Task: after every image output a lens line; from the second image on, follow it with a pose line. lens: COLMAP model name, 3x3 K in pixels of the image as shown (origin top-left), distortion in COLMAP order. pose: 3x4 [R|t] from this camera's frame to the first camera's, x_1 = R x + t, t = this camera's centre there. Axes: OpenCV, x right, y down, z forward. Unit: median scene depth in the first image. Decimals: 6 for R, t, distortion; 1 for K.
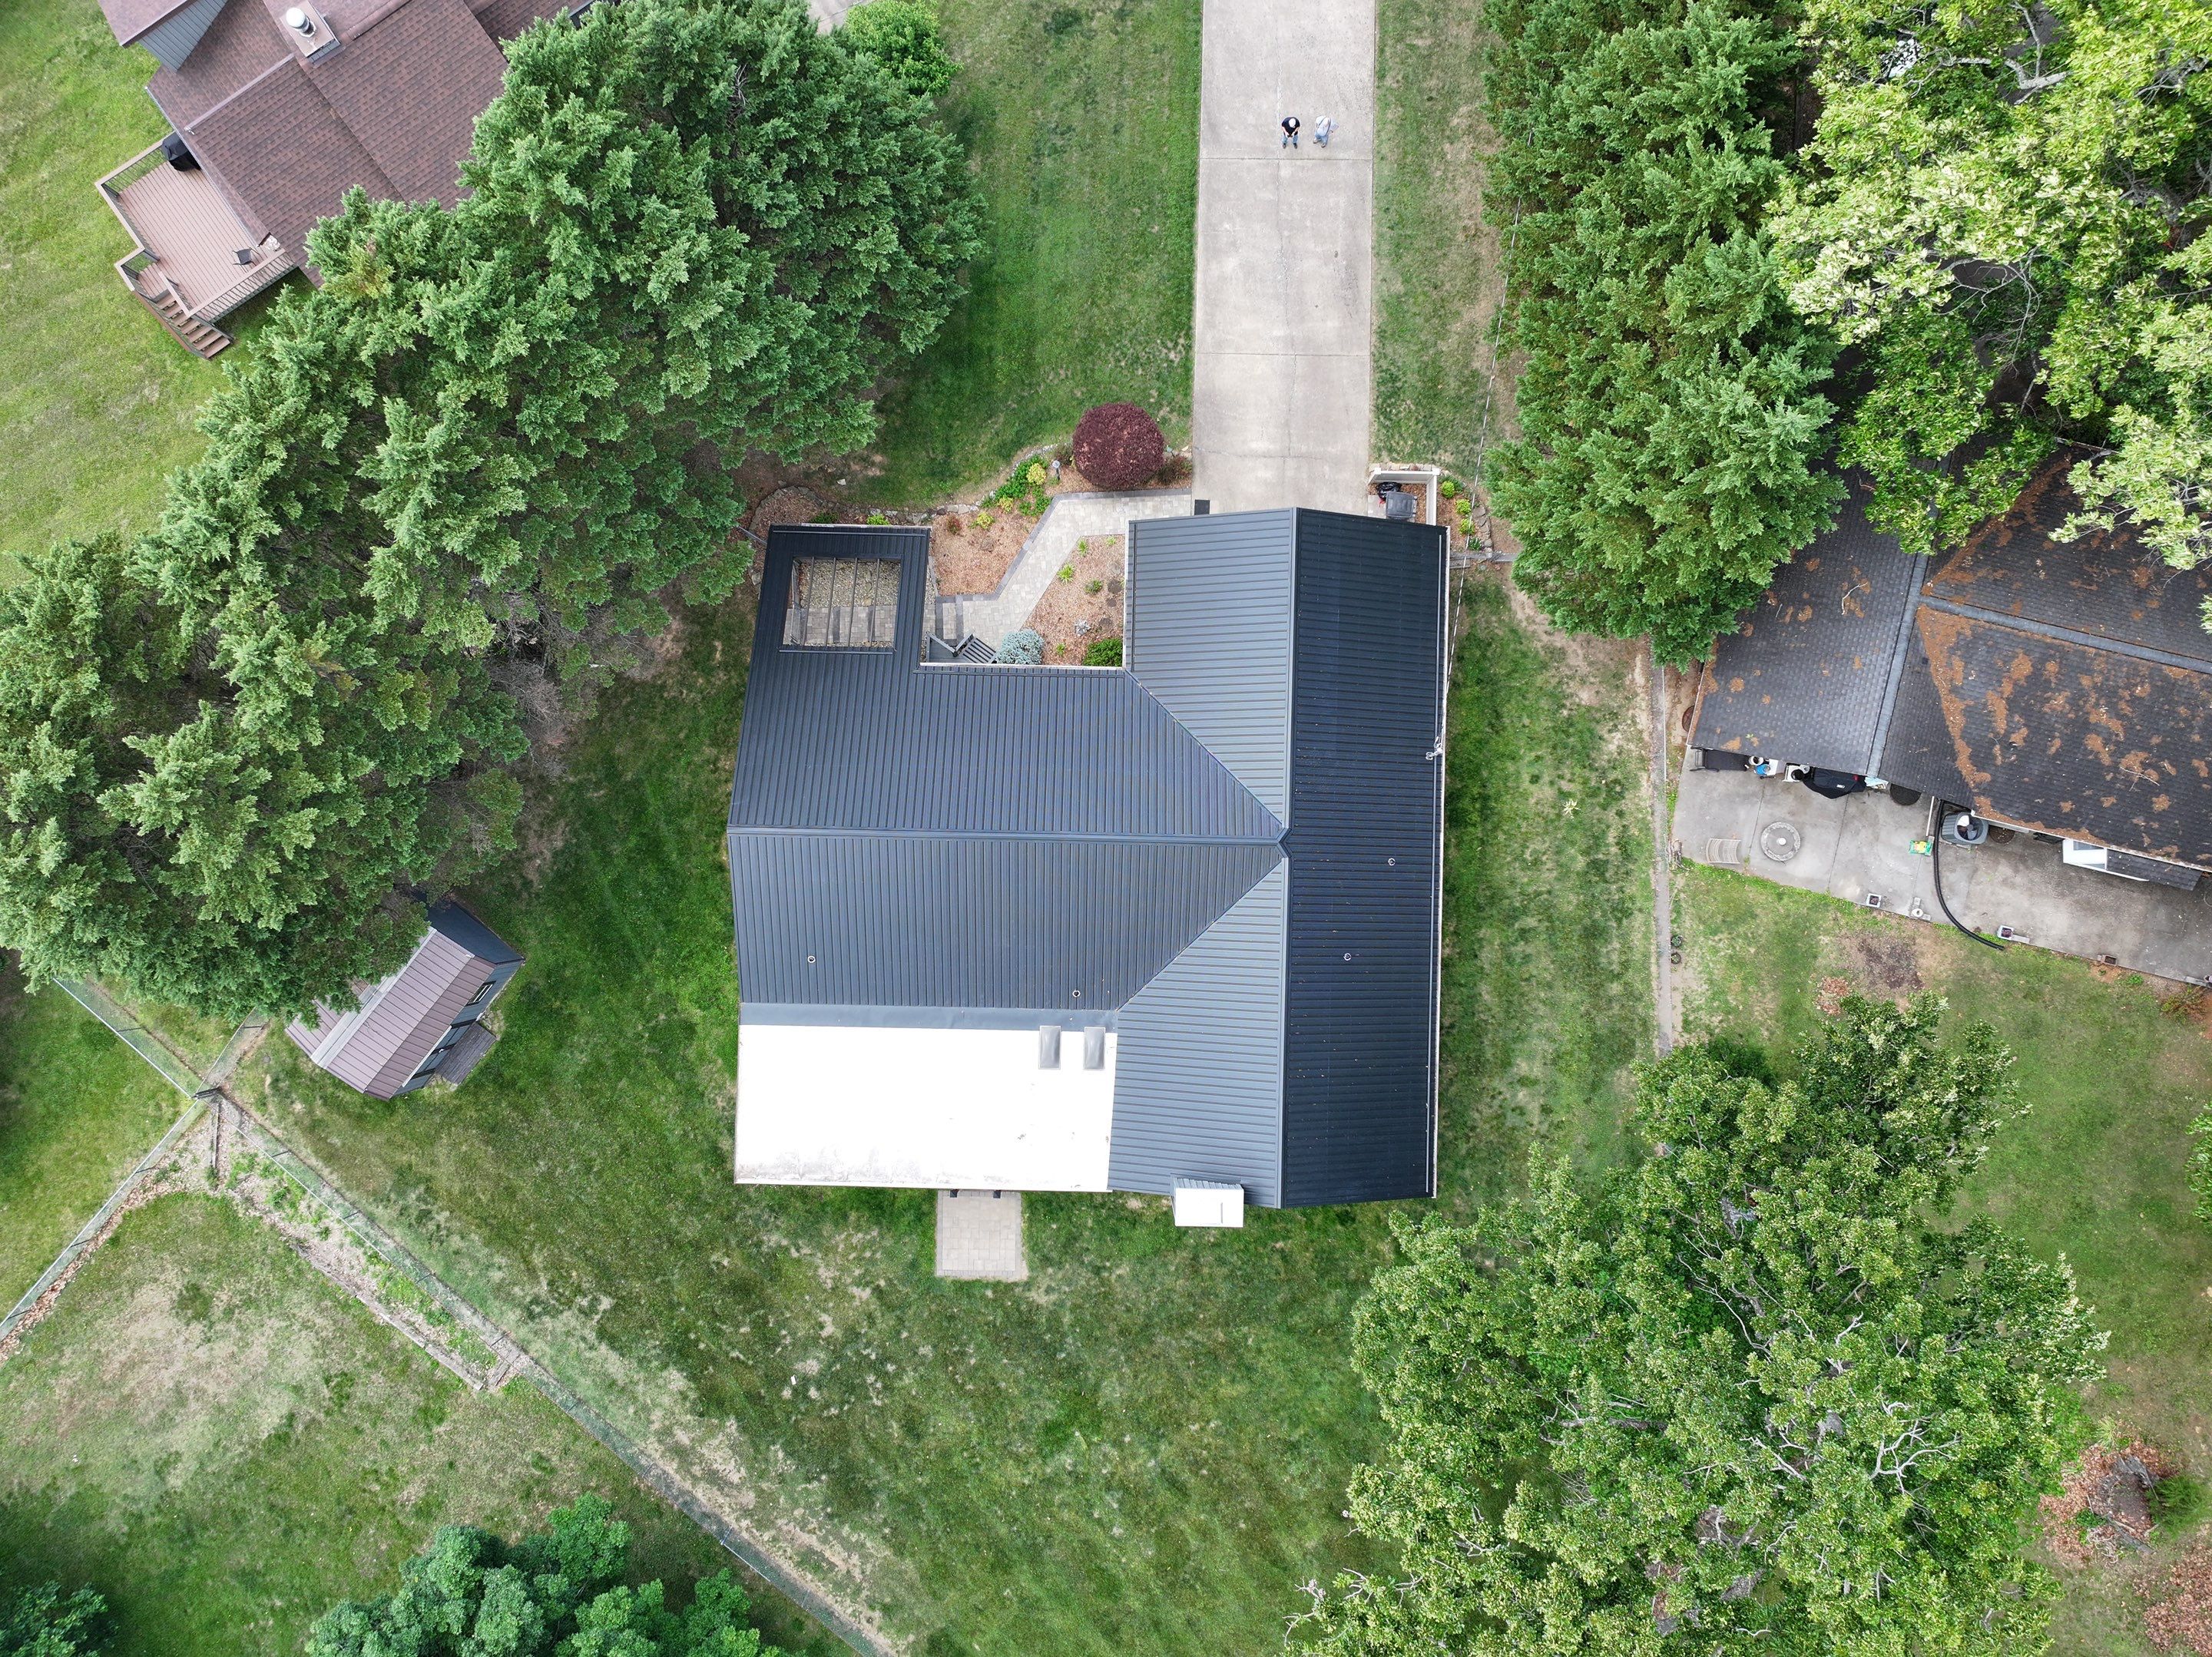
lens RADIAL K [[1736.8, 0, 1112.7], [0, 1736.8, 833.7], [0, 0, 1]] dist [0.003104, -0.003747]
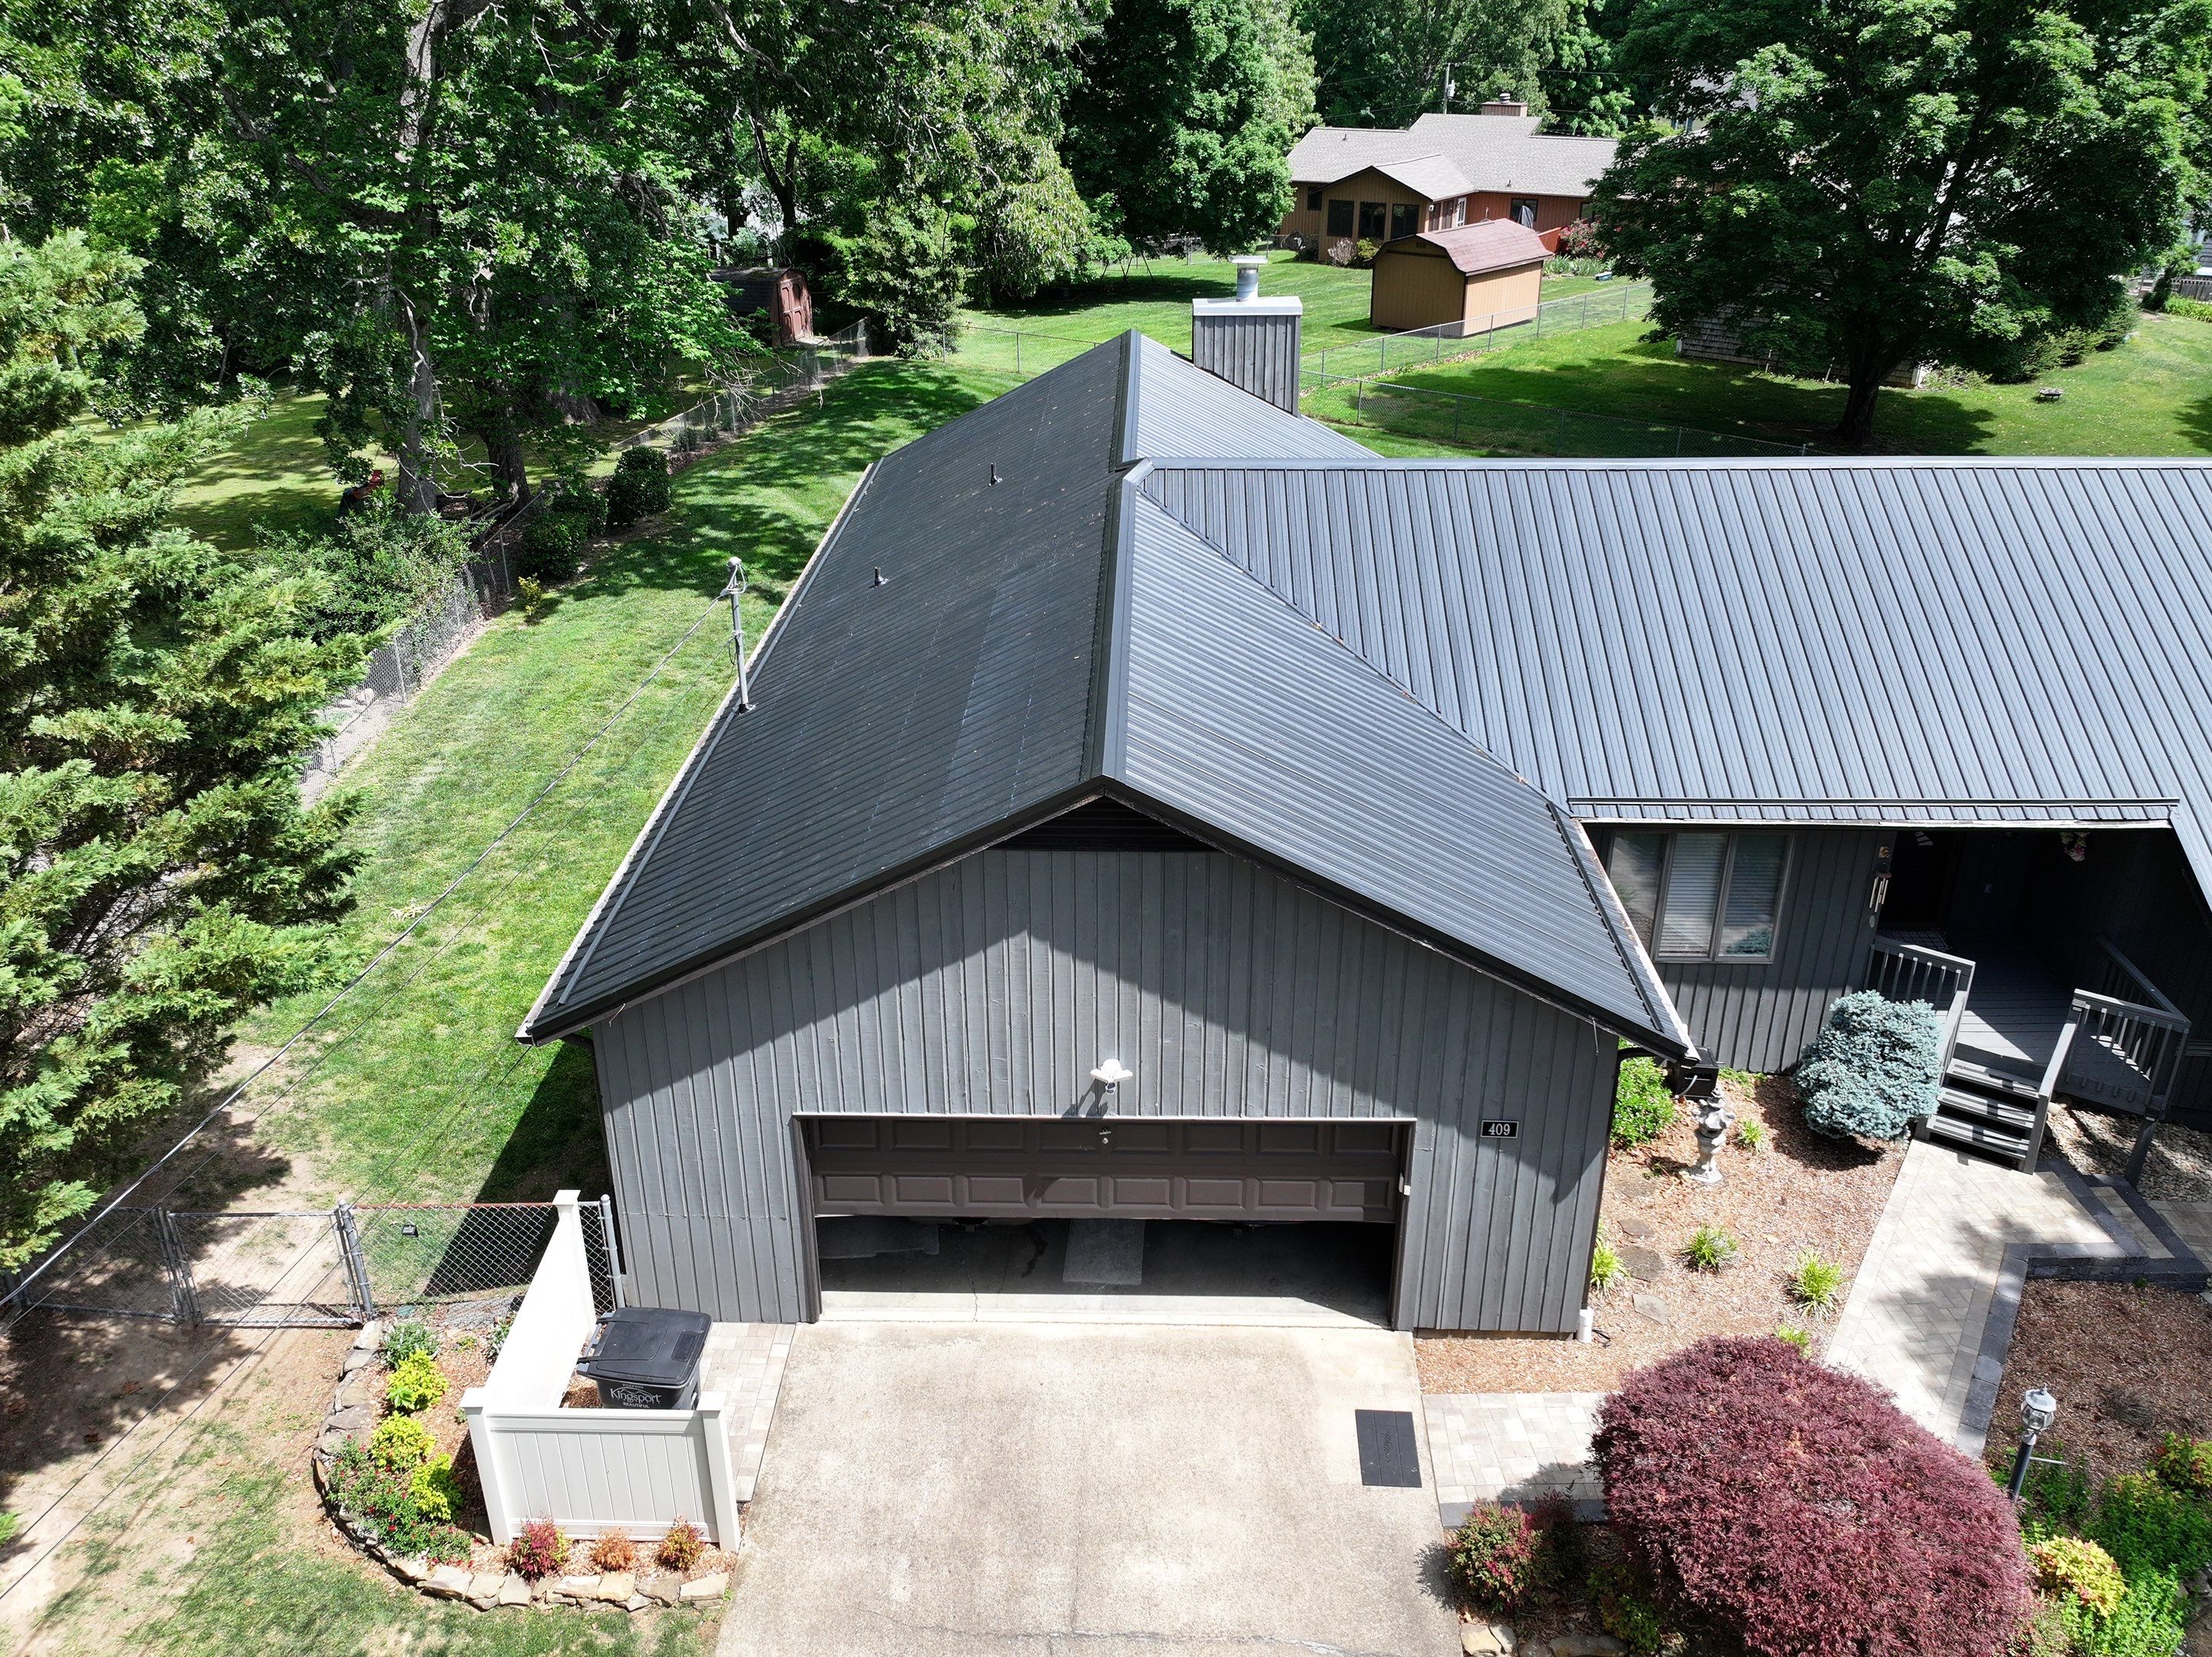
lens RADIAL K [[1763.4, 0, 1106.0], [0, 1763.4, 826.9], [0, 0, 1]] dist [-0.000506, 0.013632]
pose [[-0.999997, 0.002403, 0.000532, 0.094613], [-0.000494, -0.407441, 0.913231, -0.395341], [0.002411, 0.913228, 0.407441, 0.807985]]
